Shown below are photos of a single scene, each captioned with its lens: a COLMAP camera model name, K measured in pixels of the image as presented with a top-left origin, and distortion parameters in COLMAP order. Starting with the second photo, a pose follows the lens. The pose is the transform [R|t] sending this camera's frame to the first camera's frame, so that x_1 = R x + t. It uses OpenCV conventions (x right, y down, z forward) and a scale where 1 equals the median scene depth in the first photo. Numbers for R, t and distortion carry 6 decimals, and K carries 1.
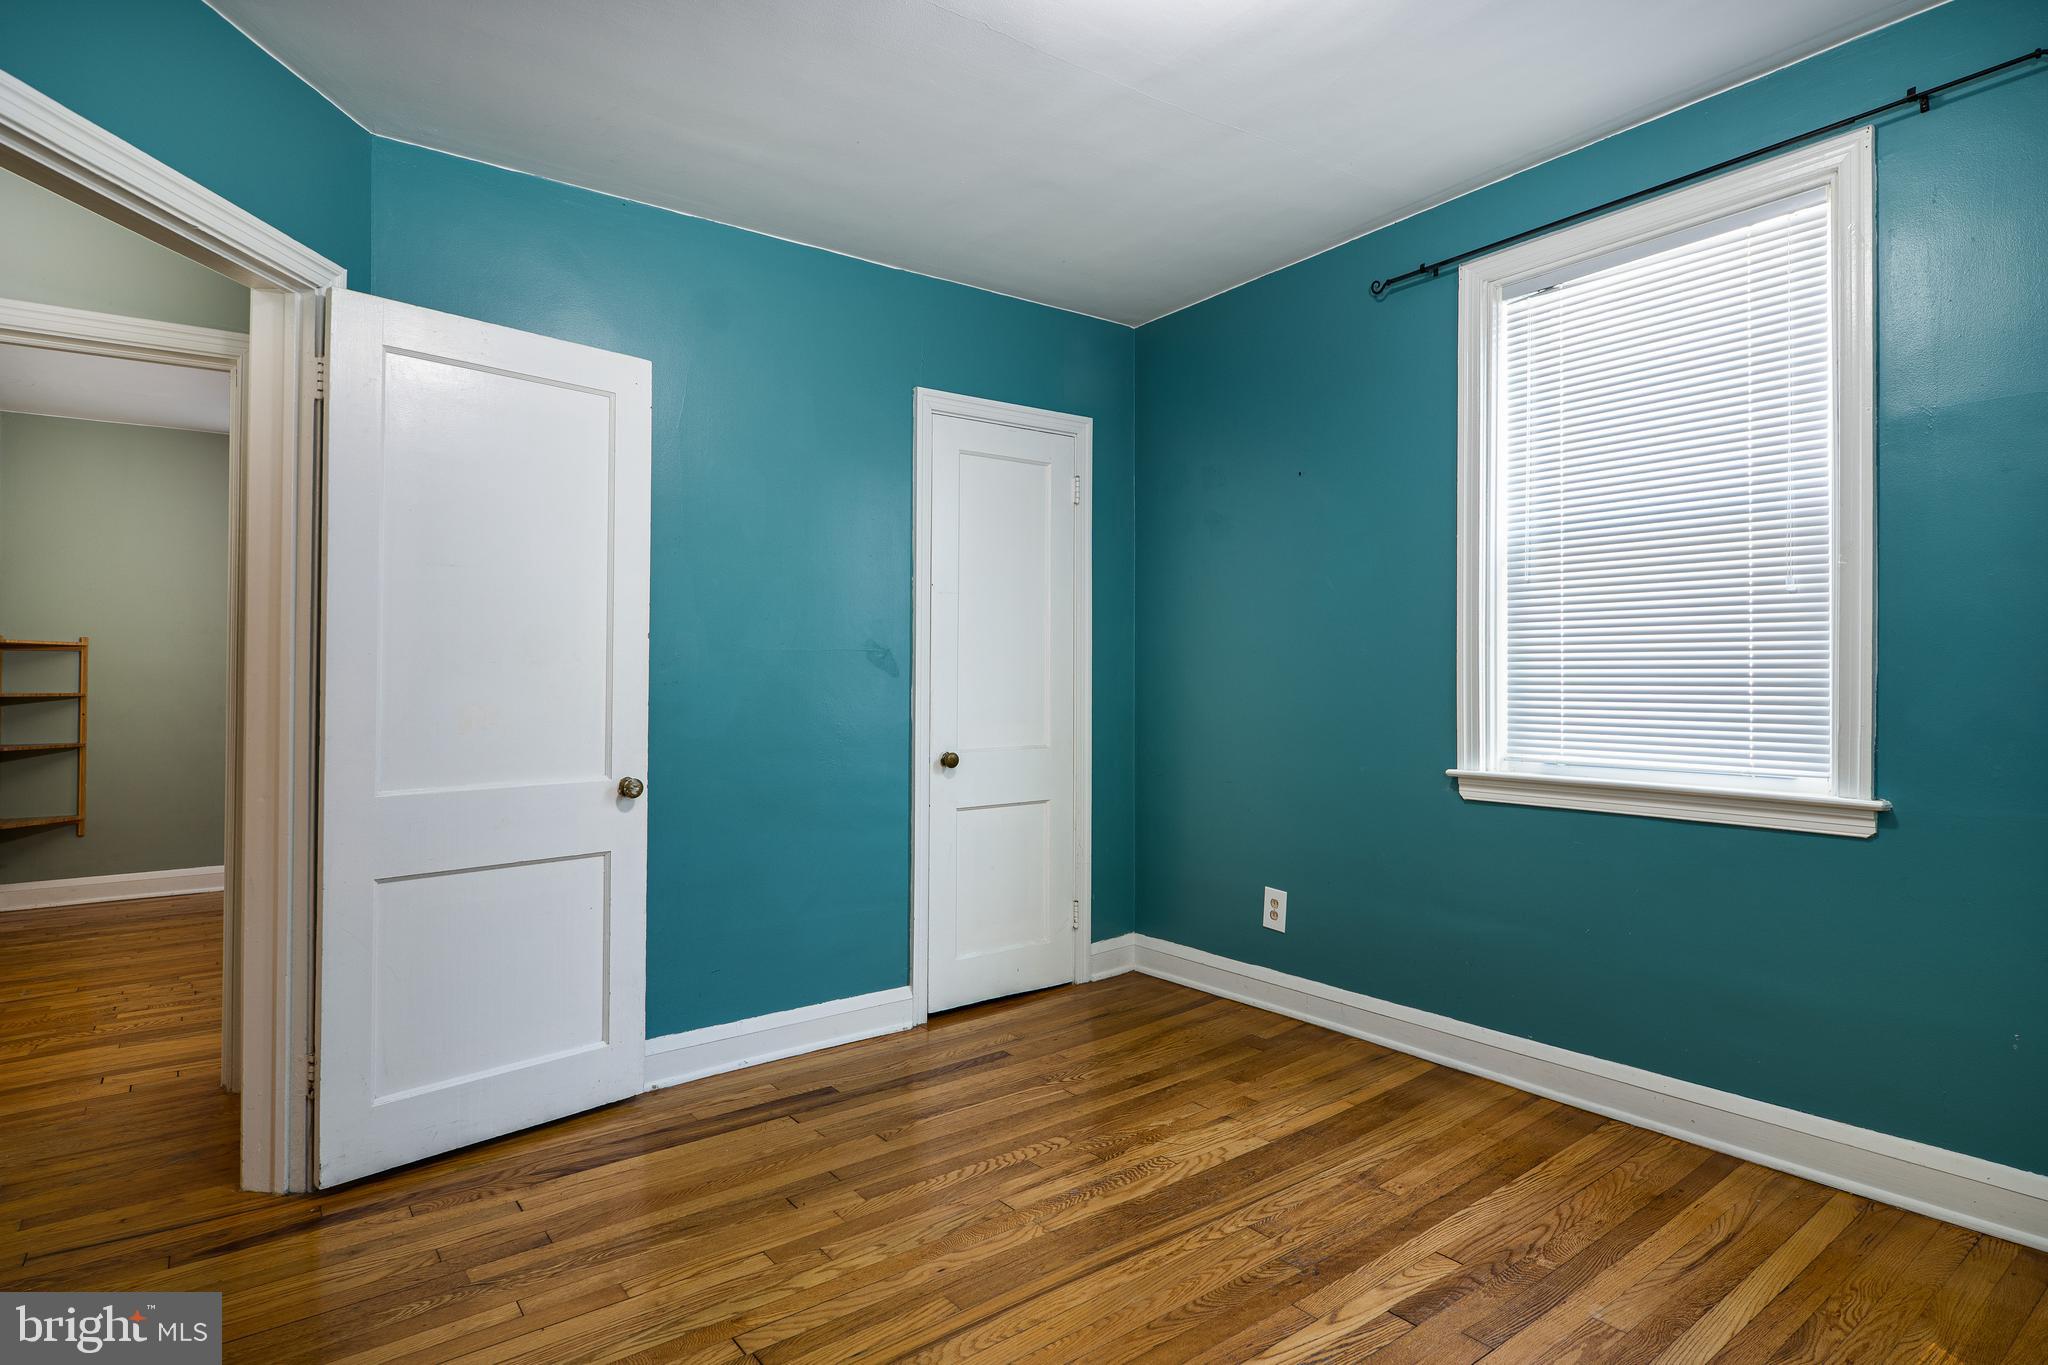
lens RADIAL K [[1070.9, 0, 1015.9], [0, 1070.9, 667.8], [0, 0, 1]] dist [0.001937, 0.000365]
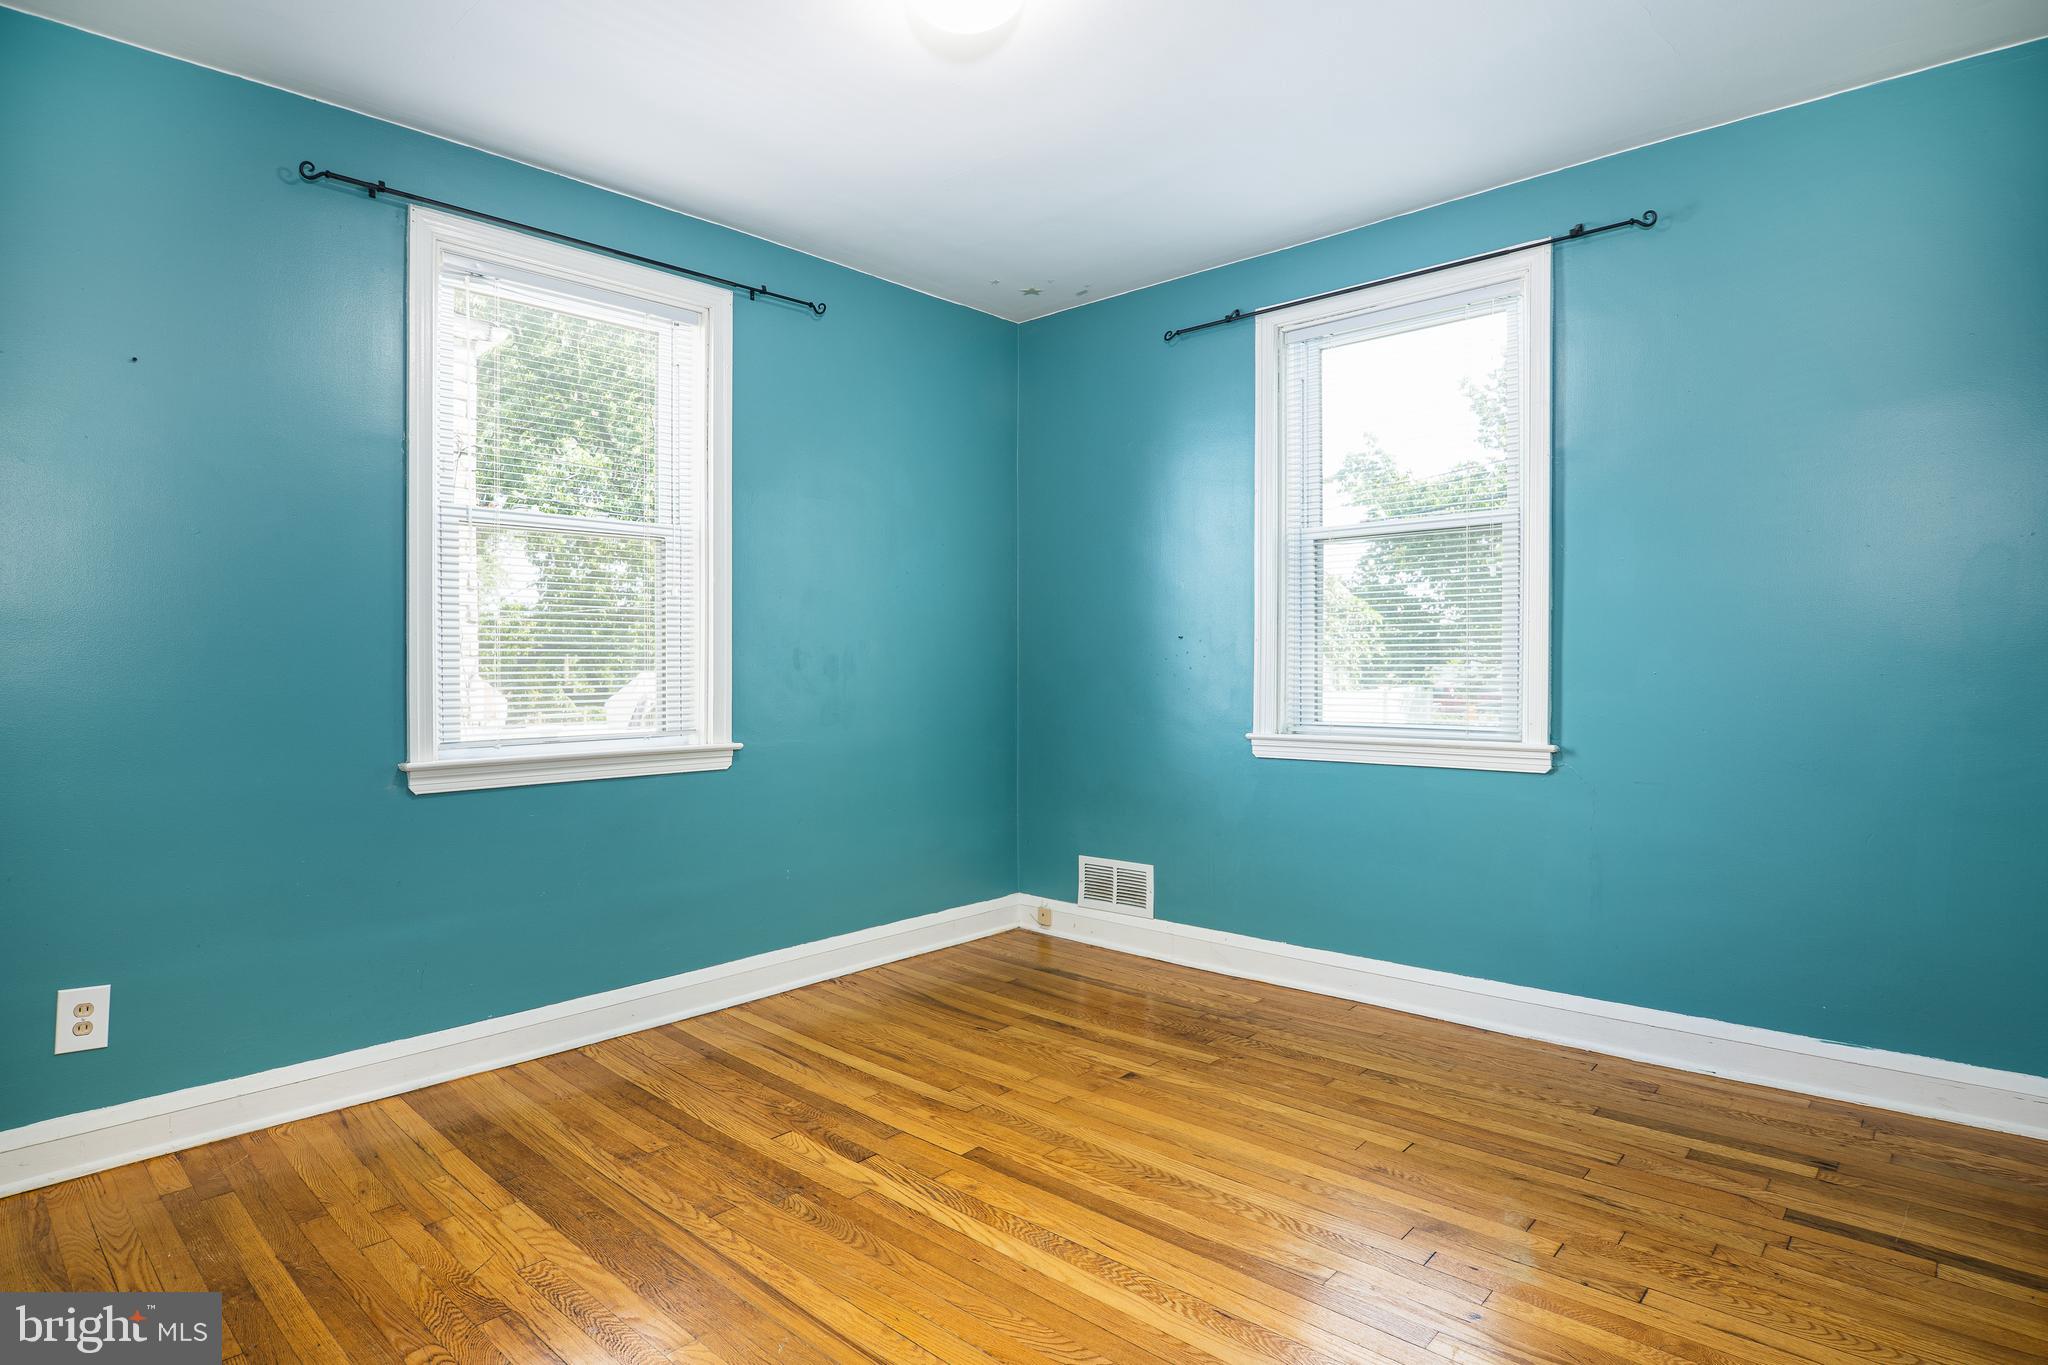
lens RADIAL K [[1070.9, 0, 1023.6], [0, 1070.9, 694.2], [0, 0, 1]] dist [0.001937, 0.000365]
pose [[-0.168312, -0.019977, 0.985531, -0.676858], [-0.002562, 0.999800, 0.019829, 0.020645], [-0.985730, 0.000813, -0.168329, 0.759660]]
